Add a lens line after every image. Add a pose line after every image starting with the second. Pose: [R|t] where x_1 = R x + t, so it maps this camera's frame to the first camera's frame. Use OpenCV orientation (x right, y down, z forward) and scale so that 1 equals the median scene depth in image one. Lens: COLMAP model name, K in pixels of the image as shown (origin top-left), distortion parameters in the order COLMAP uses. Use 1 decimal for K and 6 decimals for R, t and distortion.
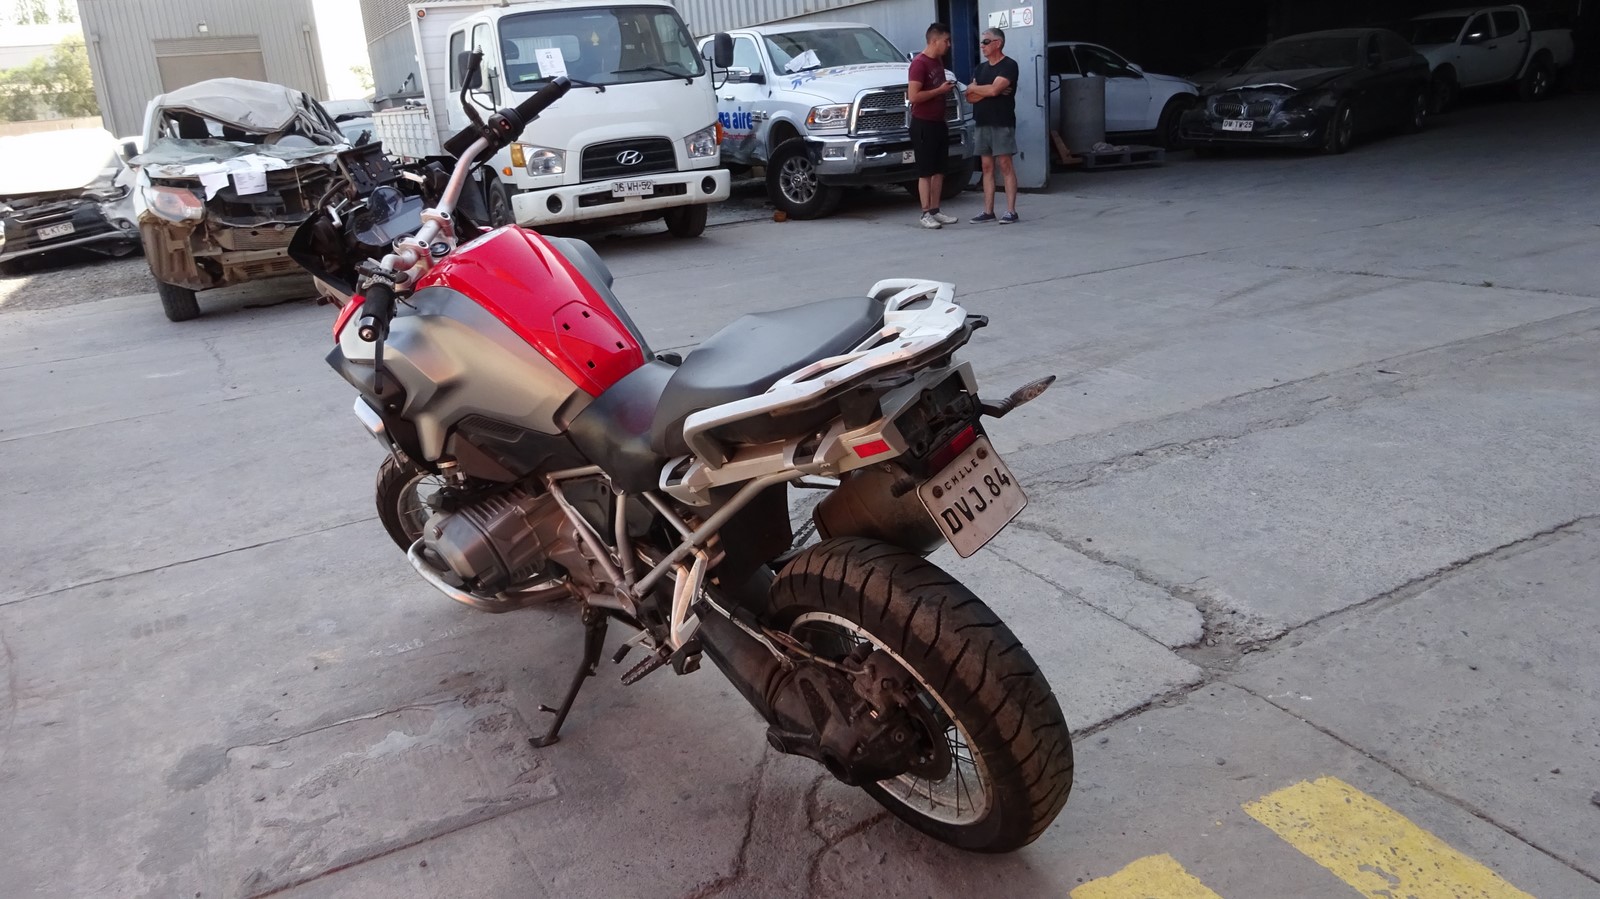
lens RADIAL K [[1155.7, 0, 809.8], [0, 1155.7, 464.1], [0, 0, 1]] dist [0.000093, -0.001404]
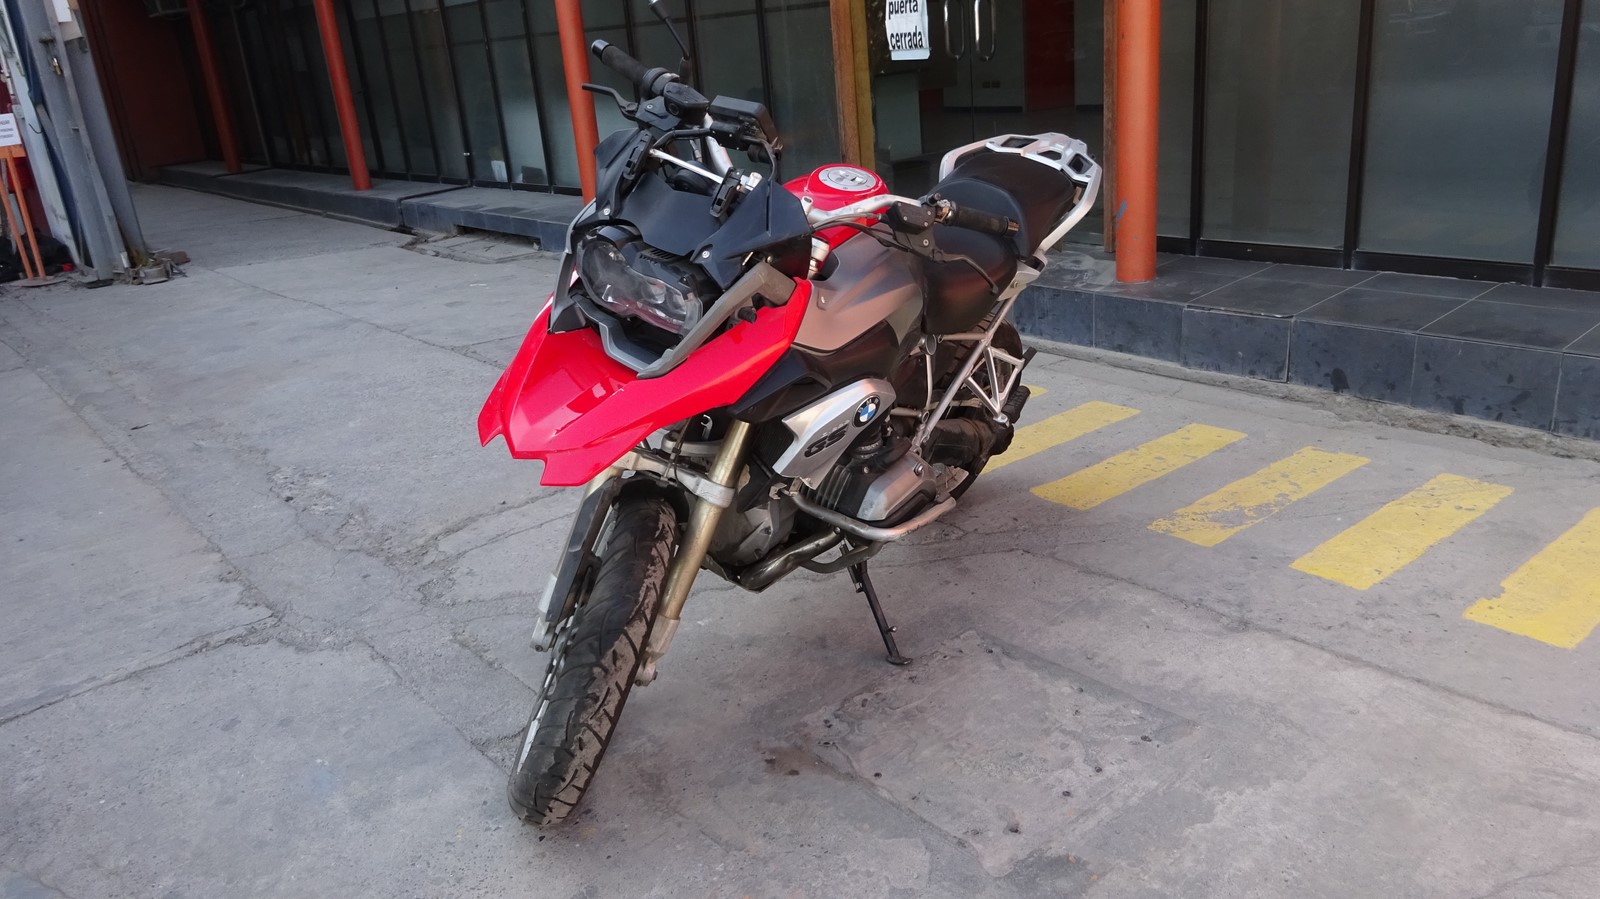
lens RADIAL K [[1155.7, 0, 809.8], [0, 1155.7, 464.1], [0, 0, 1]] dist [0.000093, -0.001404]
pose [[-0.225977, -0.247567, 0.942149, -0.346247], [0.392358, 0.862115, 0.320645, -0.083169], [-0.891622, 0.442118, -0.097683, 0.331018]]
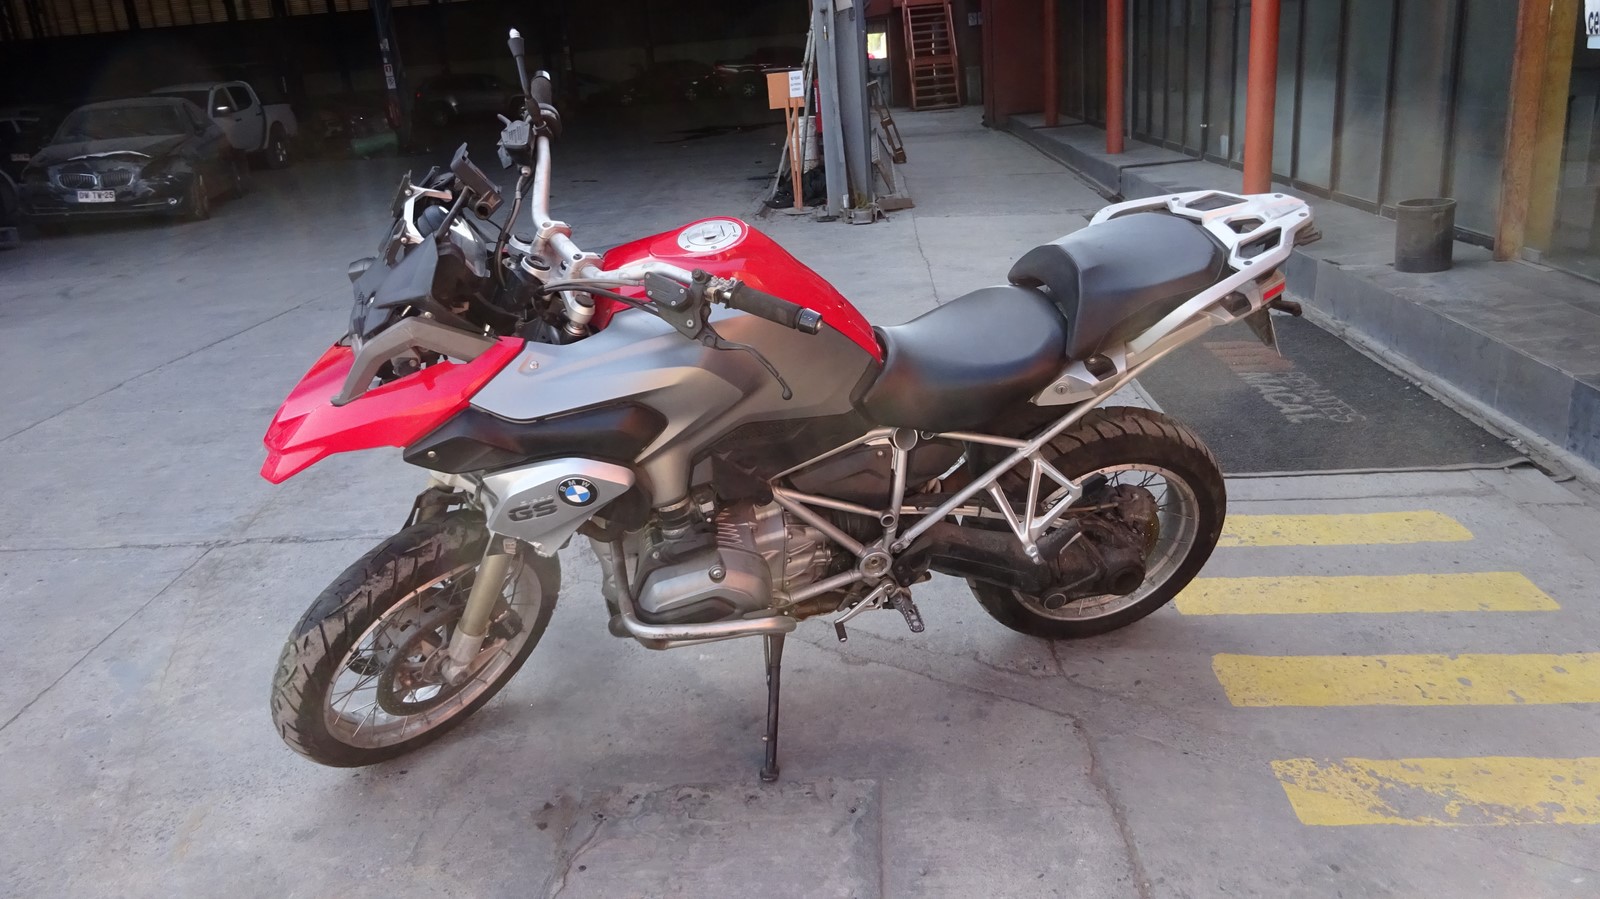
lens RADIAL K [[1169.0, 0, 800.0], [0, 1169.0, 449.5], [0, 0, 1]] dist [0.001100, -0.004869]
pose [[0.508987, -0.232065, 0.828902, -0.280956], [0.296515, 0.951304, 0.084258, -0.022992], [-0.808091, 0.202896, 0.553012, 0.124602]]
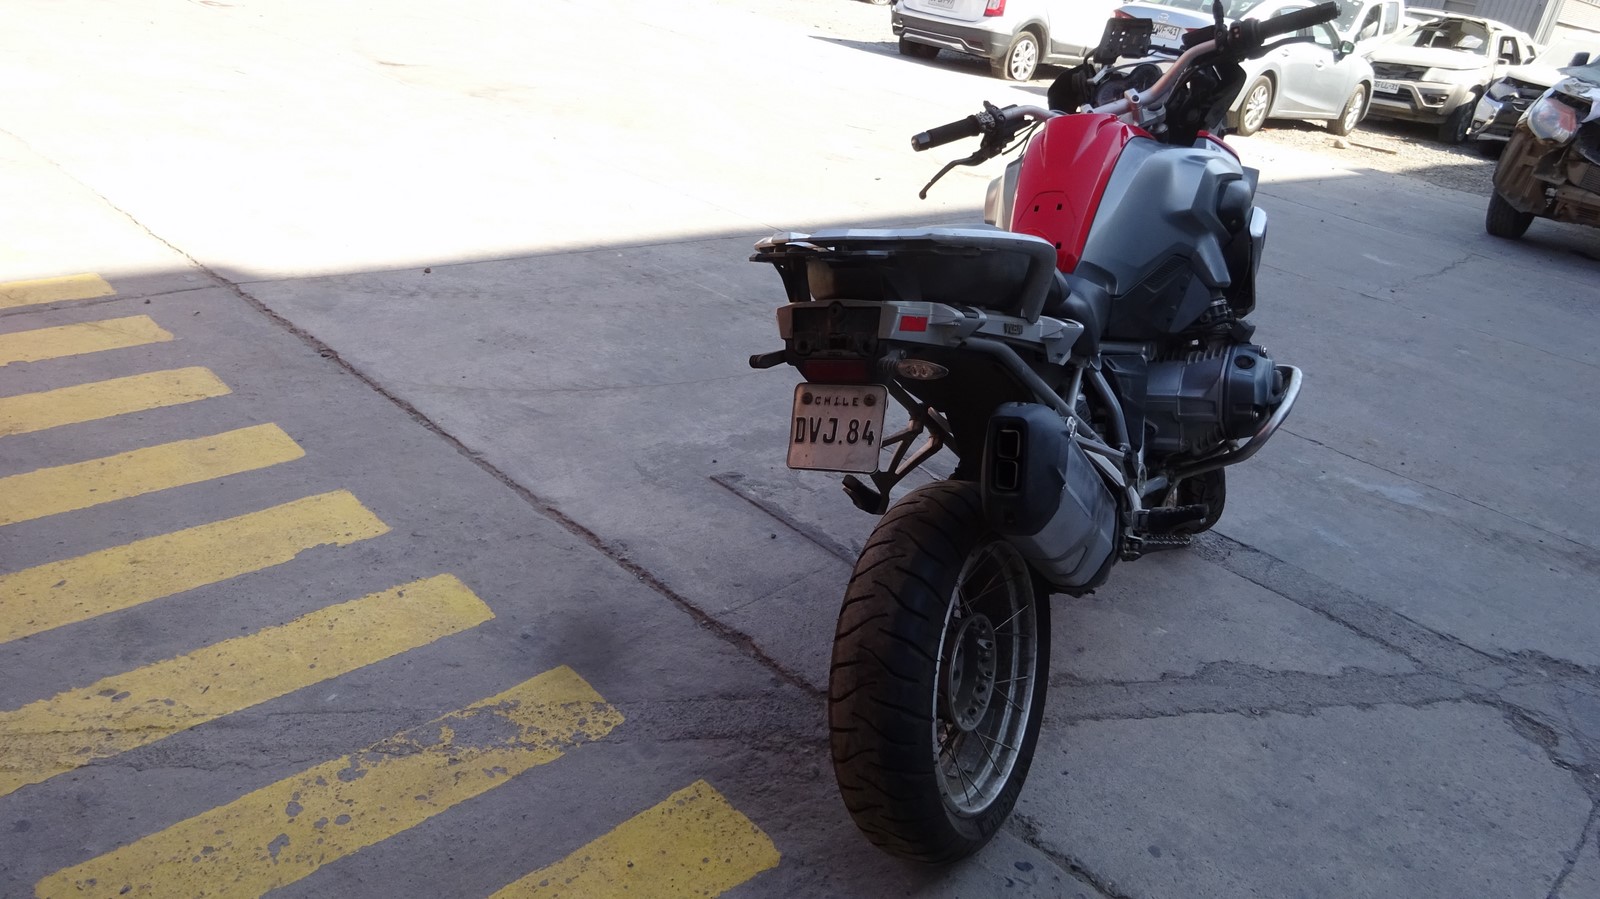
lens RADIAL K [[1169.4, 0, 813.1], [0, 1169.4, 451.6], [0, 0, 1]] dist [-0.005621, 0.005286]
pose [[0.305589, 0.518750, -0.798445, 0.175247], [-0.467005, 0.812427, 0.349097, -0.054811], [0.829772, 0.266197, 0.490527, 0.093923]]
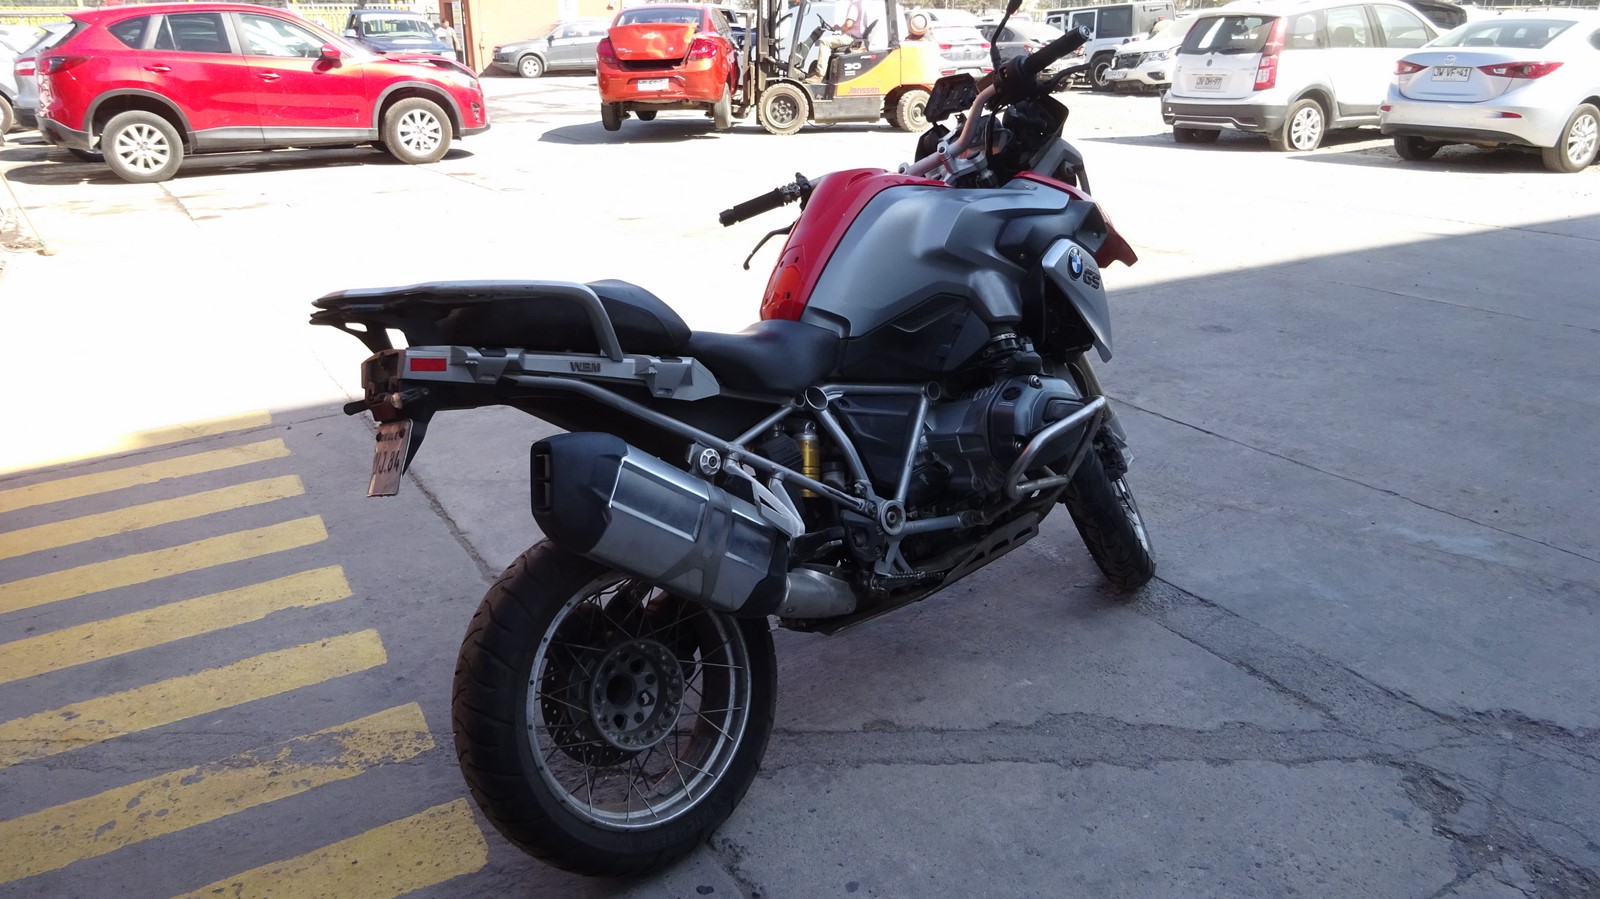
lens RADIAL K [[1169.0, 0, 800.0], [0, 1169.0, 449.5], [0, 0, 1]] dist [0.001100, -0.004869]
pose [[0.040715, 0.420611, -0.906327, 0.224500], [-0.298124, 0.870876, 0.390766, -0.103511], [0.953658, 0.254288, 0.160852, 0.223462]]
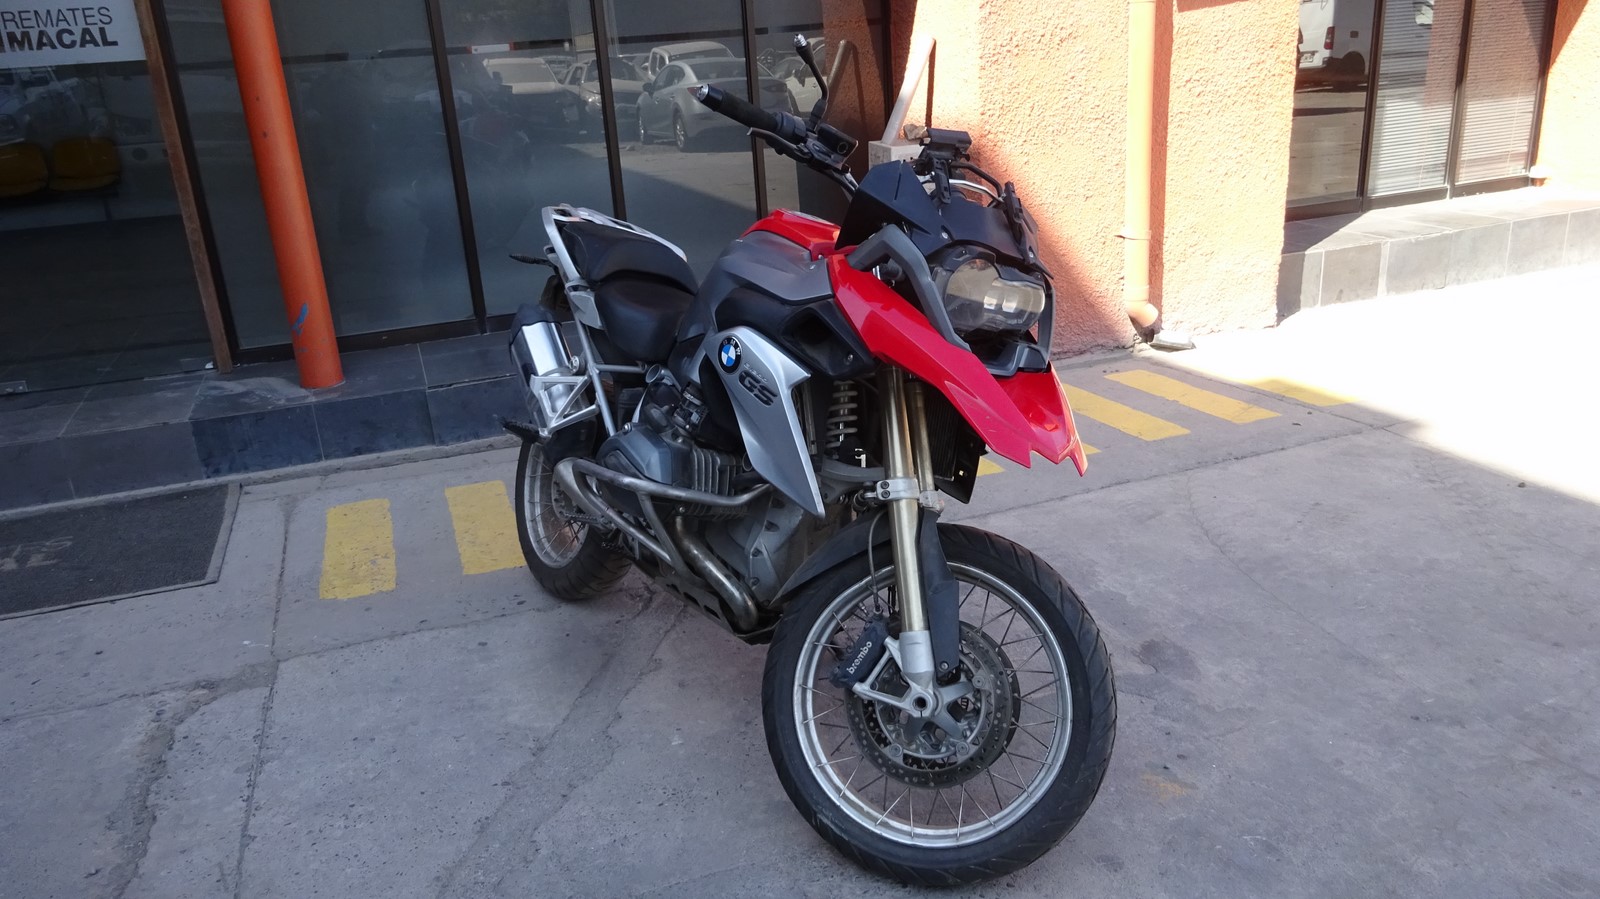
lens RADIAL K [[1169.0, 0, 800.0], [0, 1169.0, 449.5], [0, 0, 1]] dist [0.001100, -0.004869]
pose [[-0.982599, 0.090939, 0.161953, -0.117153], [0.169967, 0.791851, 0.586586, -0.181680], [-0.074899, 0.603906, -0.793529, 0.541900]]
